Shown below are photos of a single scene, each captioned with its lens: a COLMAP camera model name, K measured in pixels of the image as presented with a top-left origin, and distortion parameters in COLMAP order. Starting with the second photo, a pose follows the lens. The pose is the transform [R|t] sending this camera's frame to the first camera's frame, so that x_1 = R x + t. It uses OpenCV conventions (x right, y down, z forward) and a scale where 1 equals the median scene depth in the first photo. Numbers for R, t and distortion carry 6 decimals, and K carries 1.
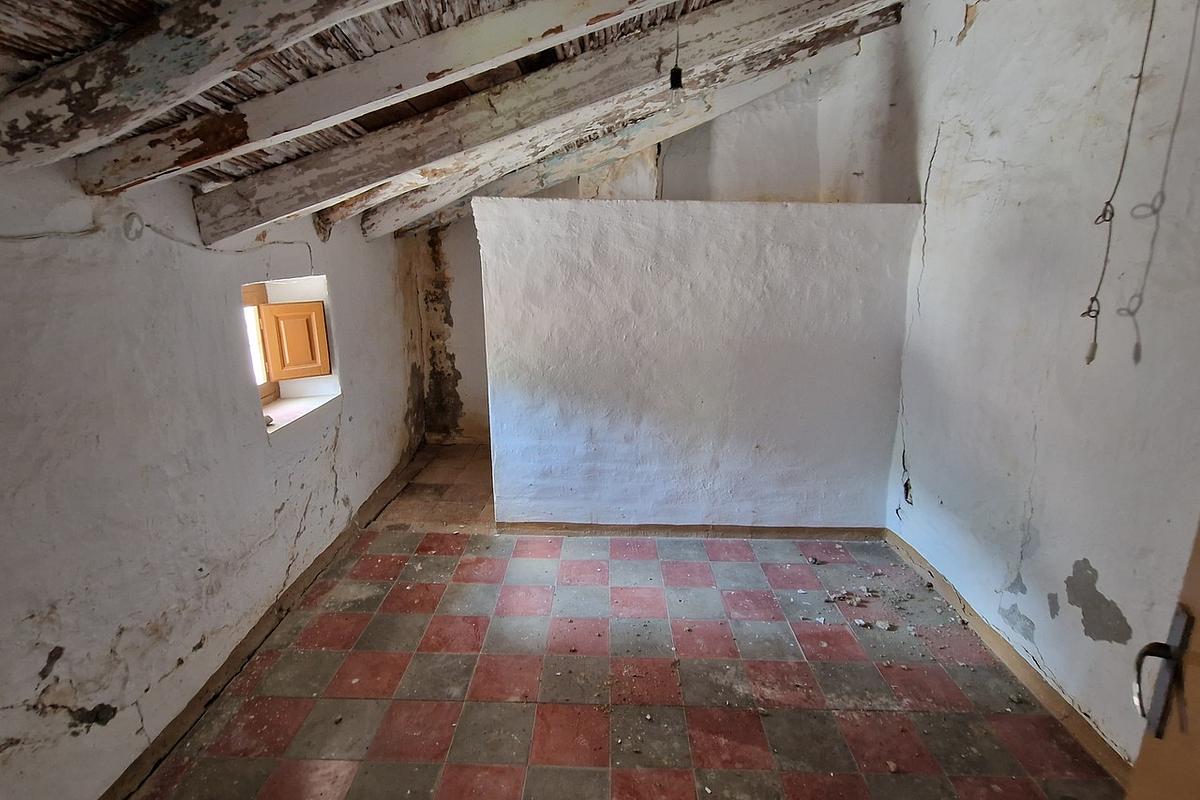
lens RADIAL K [[598.2, 0, 595.6], [0, 598.2, 390.9], [0, 0, 1]] dist [0.005043, -0.003613]
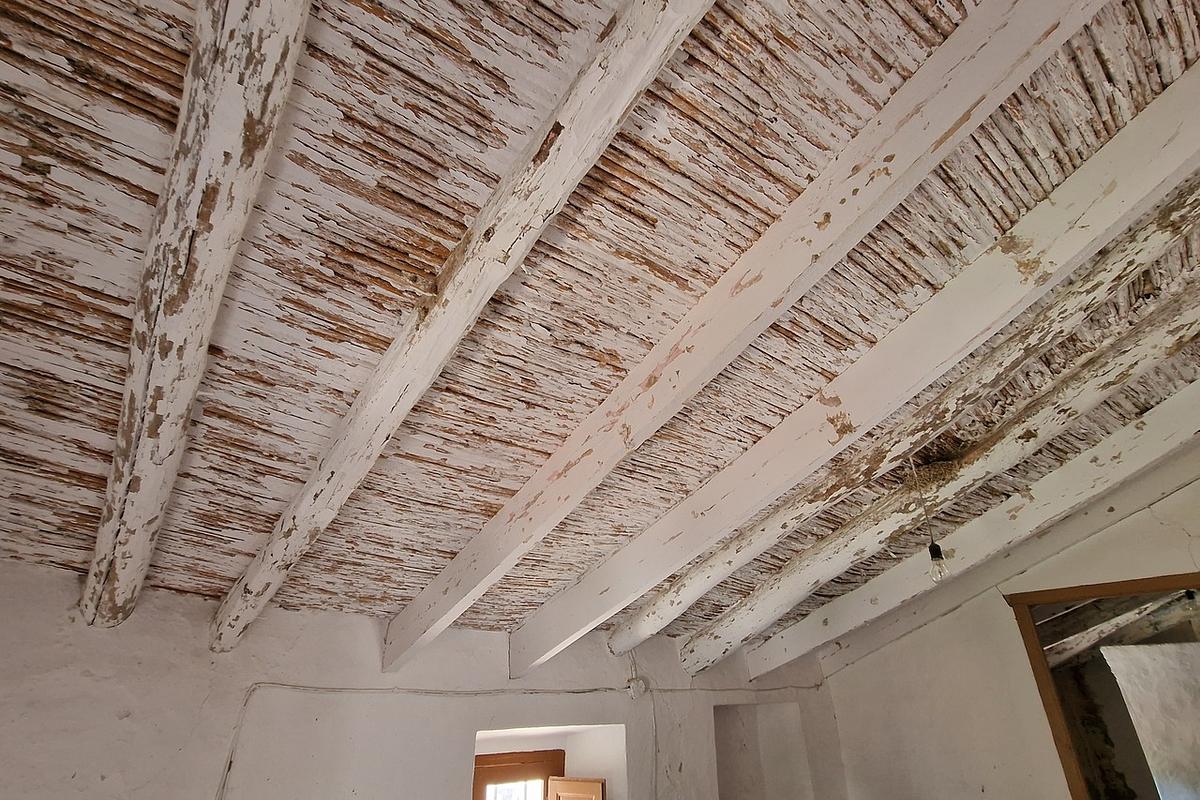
lens RADIAL K [[598.2, 0, 595.6], [0, 598.2, 390.9], [0, 0, 1]] dist [0.005043, -0.003613]
pose [[0.646538, -0.353300, -0.676142, 0.260158], [-0.166581, 0.799532, -0.577061, 0.299316], [0.744473, 0.485724, 0.458075, -1.135146]]
